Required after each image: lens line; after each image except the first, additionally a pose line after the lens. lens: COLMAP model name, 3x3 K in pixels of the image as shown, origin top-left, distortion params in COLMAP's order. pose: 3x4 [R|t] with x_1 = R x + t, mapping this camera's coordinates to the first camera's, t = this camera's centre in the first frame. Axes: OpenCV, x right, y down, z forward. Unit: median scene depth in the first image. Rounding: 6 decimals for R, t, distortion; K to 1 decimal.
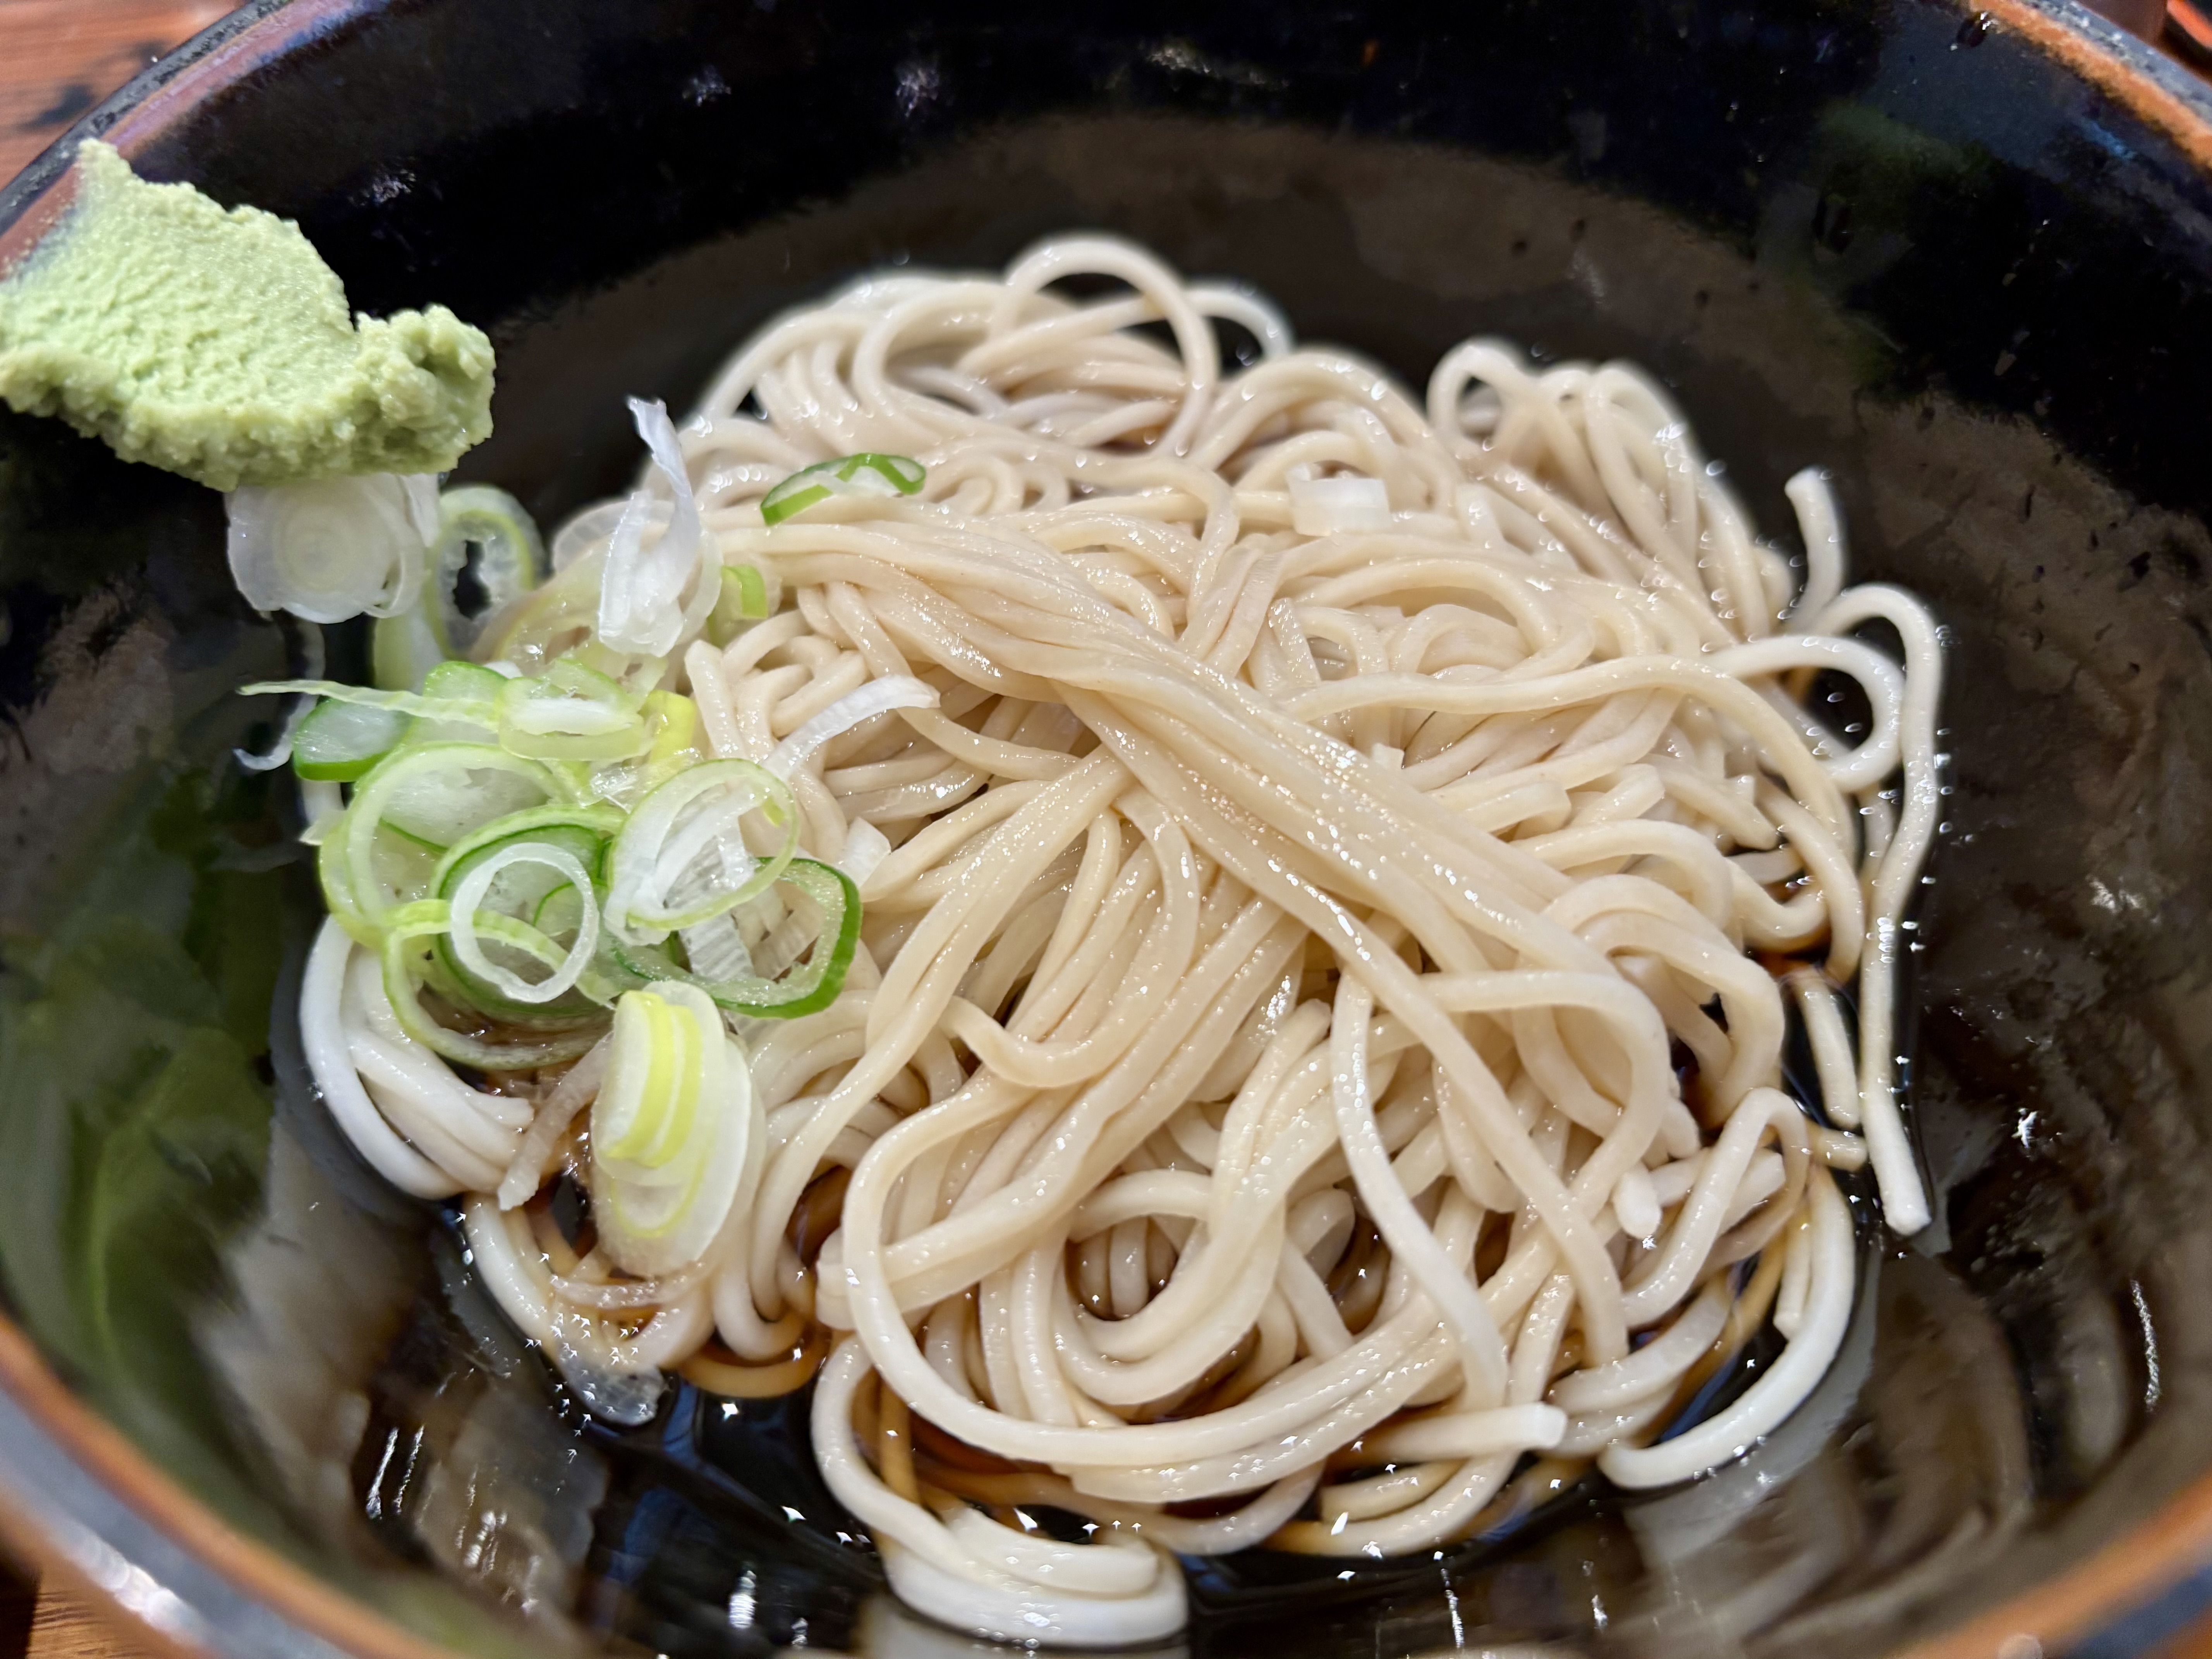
lens RADIAL K [[1688.2, 0, 1105.8], [0, 1688.2, 836.9], [0, 0, 1]] dist [0.003979, 0.004023]
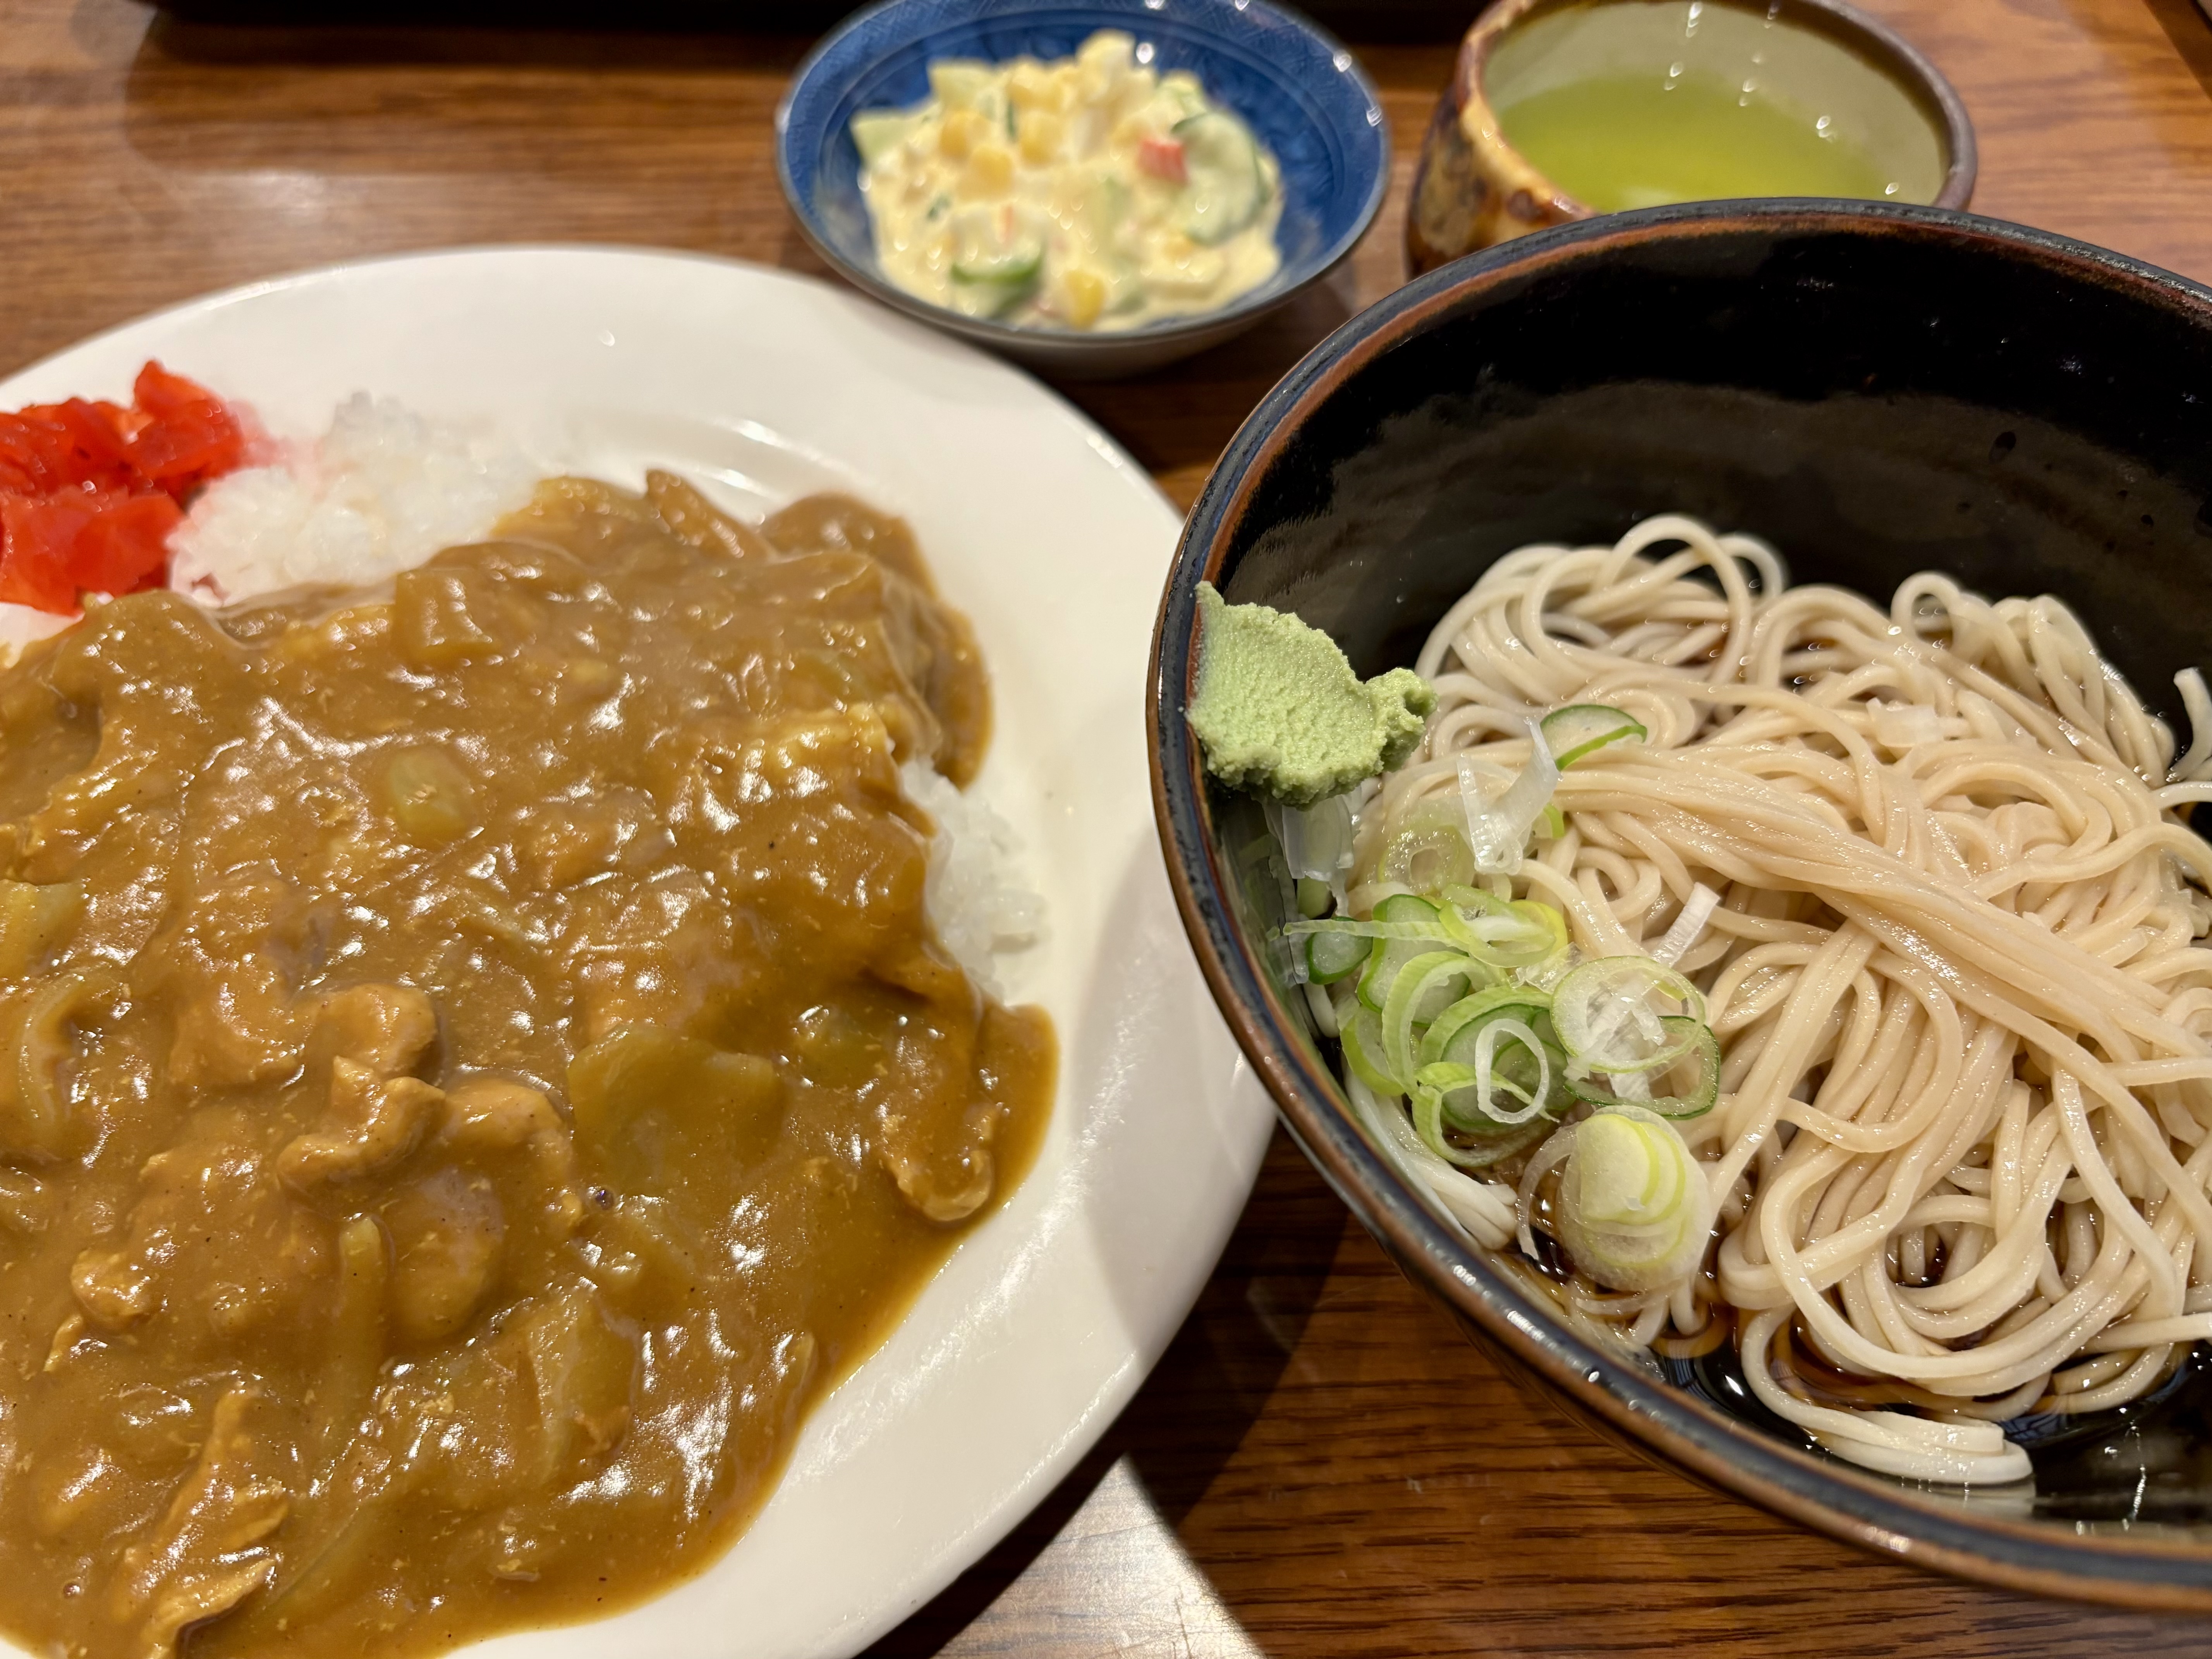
lens RADIAL K [[1688.2, 0, 1103.2], [0, 1688.2, 821.7], [0, 0, 1]] dist [0.003979, 0.004023]
pose [[0.990641, -0.081040, 0.109831, -0.845810], [0.073611, 0.994821, 0.070090, -0.306685], [-0.114942, -0.061350, 0.991476, -0.459139]]
